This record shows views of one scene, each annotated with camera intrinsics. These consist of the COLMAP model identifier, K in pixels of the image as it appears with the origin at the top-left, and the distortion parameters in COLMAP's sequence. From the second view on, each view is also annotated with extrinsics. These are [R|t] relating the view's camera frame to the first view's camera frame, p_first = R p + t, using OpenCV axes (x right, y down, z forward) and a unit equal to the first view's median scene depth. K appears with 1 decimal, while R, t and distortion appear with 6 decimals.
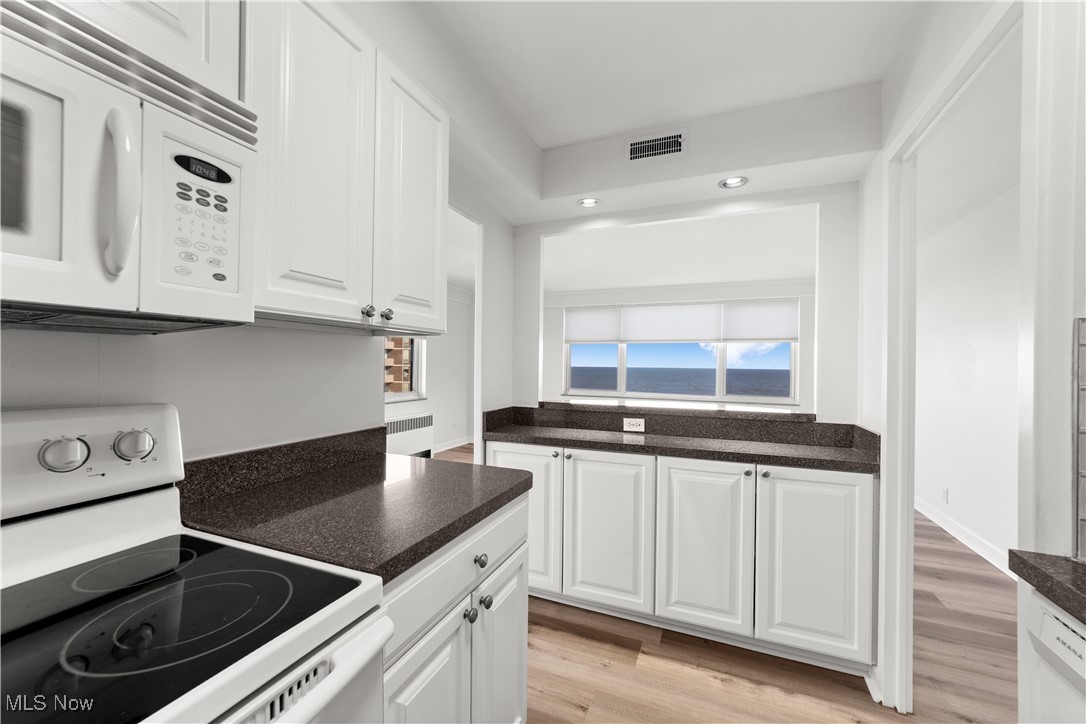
lens RADIAL K [[417.1, 0, 535.5], [0, 417.1, 363.2], [0, 0, 1]] dist [-0.015395, 0.007240]
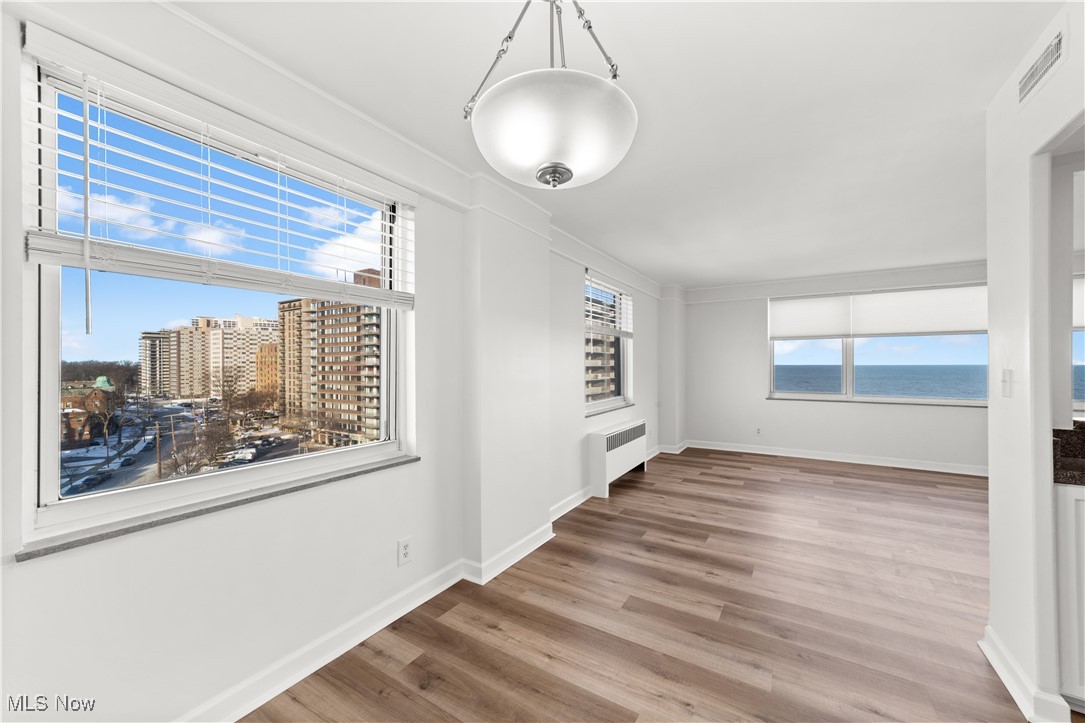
lens RADIAL K [[416.7, 0, 539.2], [0, 416.7, 360.1], [0, 0, 1]] dist [-0.015395, 0.007240]
pose [[0.989238, -0.017934, -0.145212, -0.331149], [0.017183, 0.999832, -0.006426, -0.006842], [0.145302, 0.003862, 0.989380, 0.096110]]
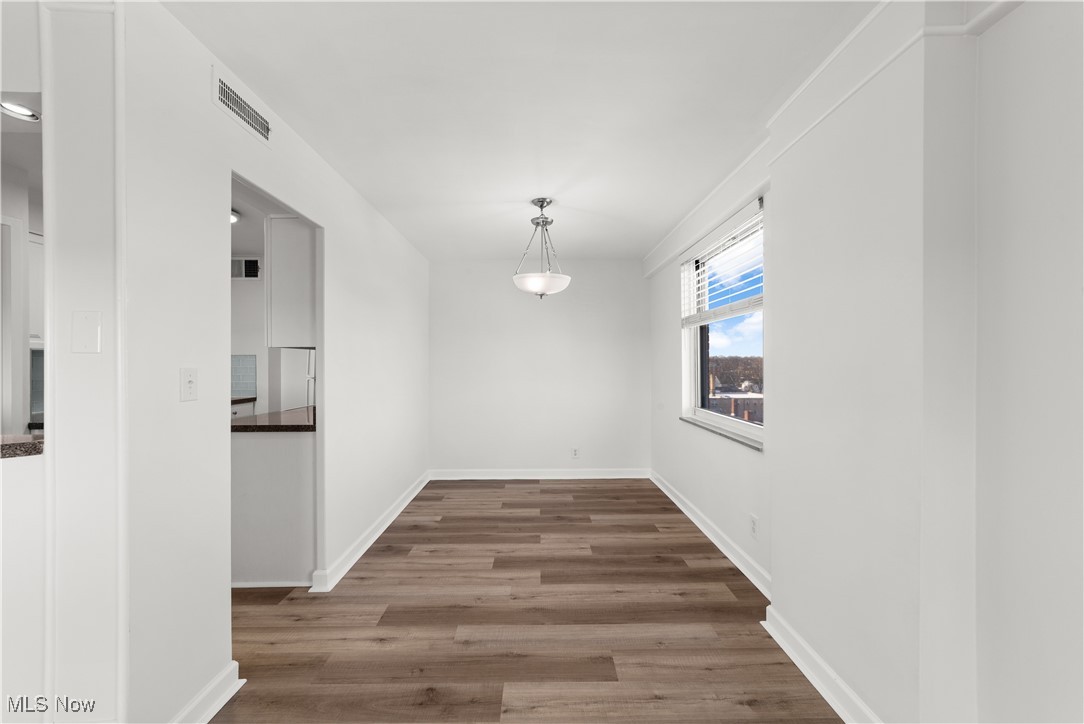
lens RADIAL K [[416.4, 0, 542.5], [0, 416.4, 362.8], [0, 0, 1]] dist [-0.015395, 0.007240]
pose [[-0.908691, -0.009557, -0.417359, -0.135689], [-0.005855, 0.999931, -0.010148, 0.001676], [0.417427, -0.006778, -0.908685, 0.750832]]
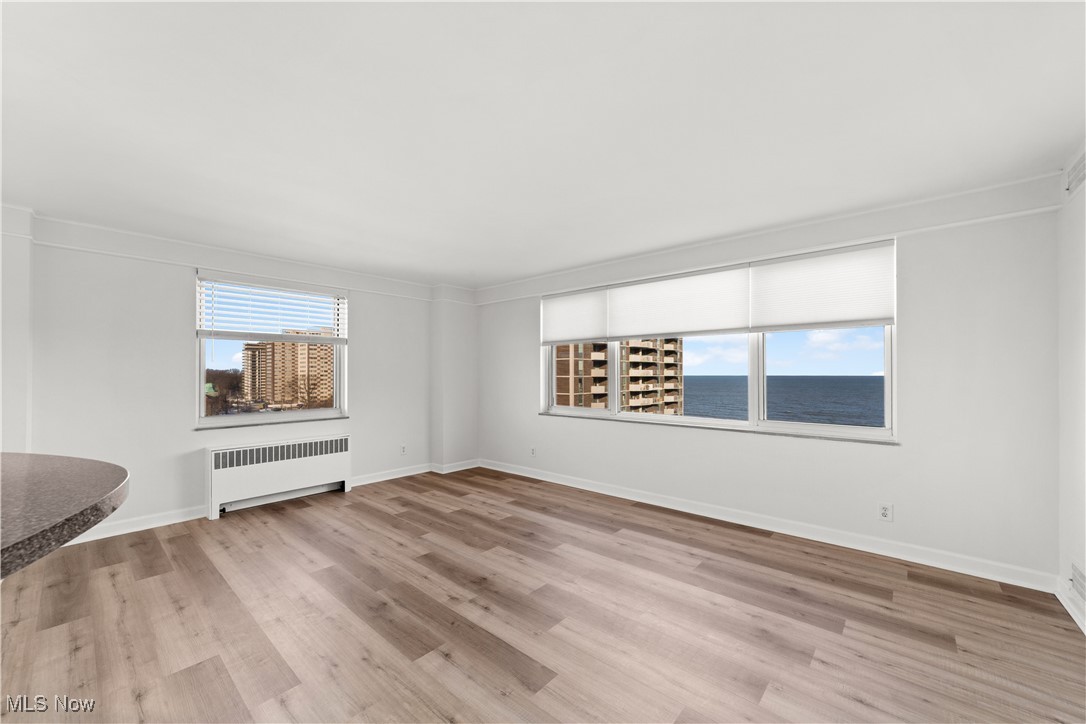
lens RADIAL K [[417.1, 0, 541.0], [0, 417.1, 368.9], [0, 0, 1]] dist [-0.015395, 0.007240]
pose [[0.952723, -0.016877, -0.303371, 0.348184], [0.014326, 0.999841, -0.010633, 0.004905], [0.303502, 0.005784, 0.952813, 0.348779]]
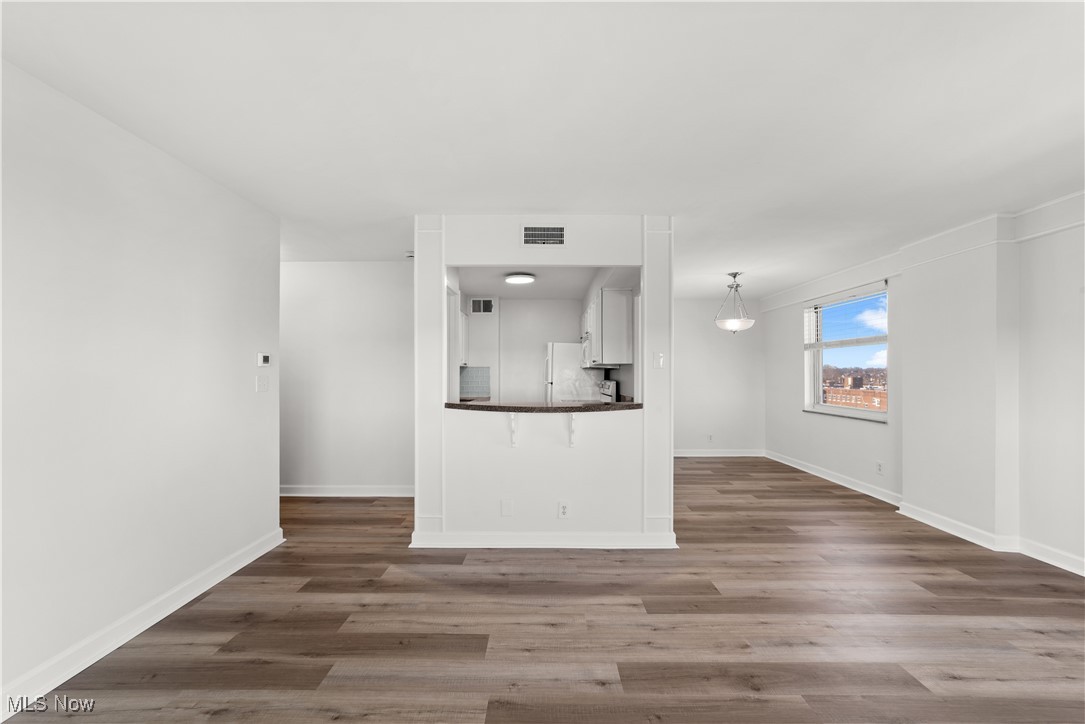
lens RADIAL K [[416.7, 0, 541.3], [0, 416.7, 369.0], [0, 0, 1]] dist [-0.015395, 0.007240]
pose [[-0.917693, -0.016626, -0.396941, 0.335425], [-0.009538, 0.999758, -0.019824, 0.008602], [0.397175, -0.014407, -0.917630, 0.892521]]
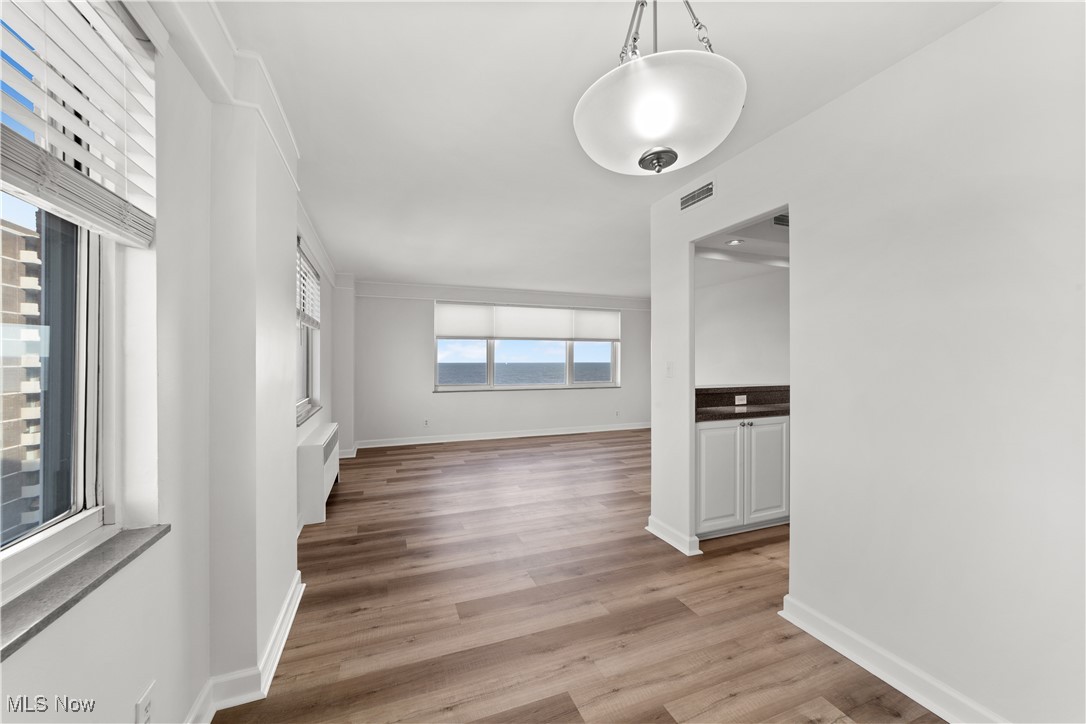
lens RADIAL K [[417.1, 0, 543.2], [0, 417.1, 360.8], [0, 0, 1]] dist [-0.015395, 0.007240]
pose [[0.704341, -0.012580, 0.709750, -0.515306], [0.007052, 0.999918, 0.010724, -0.003856], [-0.709826, -0.002548, 0.704372, 0.186698]]
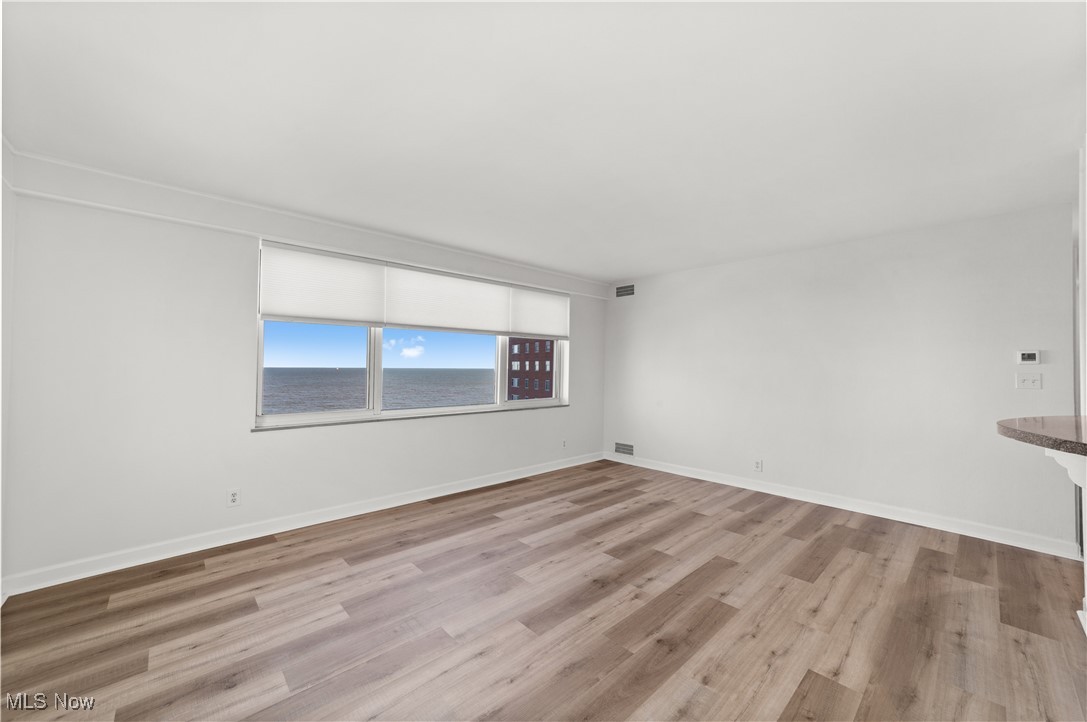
lens RADIAL K [[417.5, 0, 540.0], [0, 417.5, 356.9], [0, 0, 1]] dist [-0.015395, 0.007240]
pose [[0.400870, 0.013030, 0.916042, -0.267587], [-0.005877, 0.999915, -0.011651, 0.000306], [-0.916116, -0.000713, 0.400912, 0.638721]]
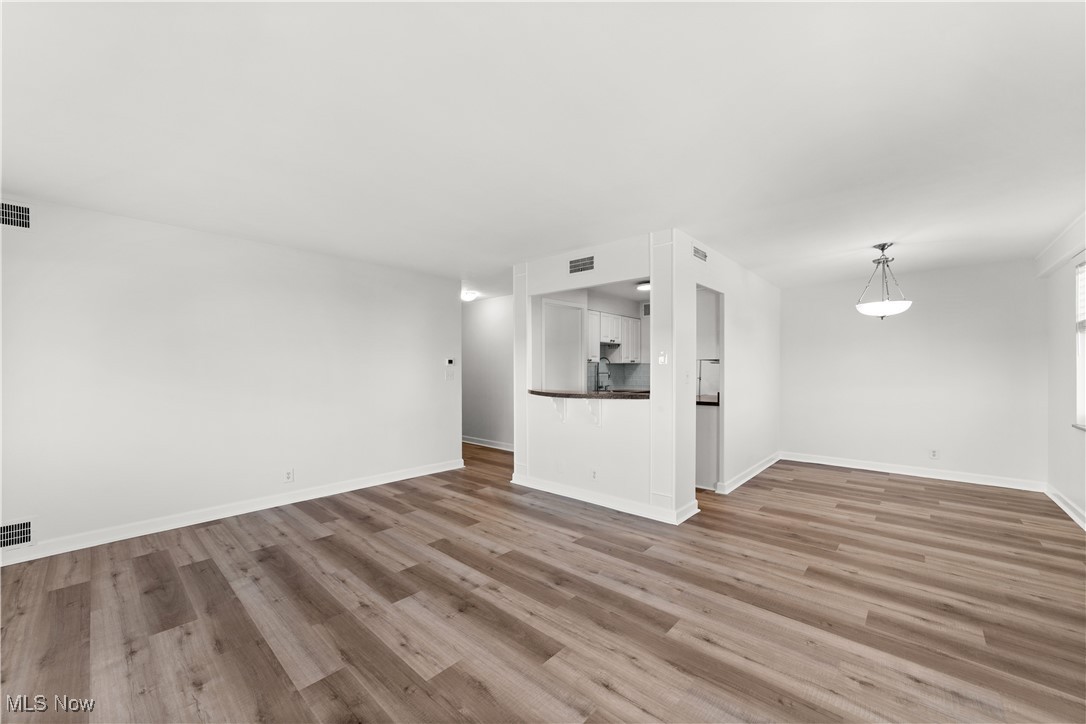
lens RADIAL K [[417.1, 0, 543.9], [0, 417.1, 372.2], [0, 0, 1]] dist [-0.015395, 0.007240]
pose [[-0.949597, -0.011610, 0.313259, -0.038022], [-0.010067, 0.999928, 0.006544, 0.003883], [-0.313312, 0.003061, -0.949645, 1.094629]]
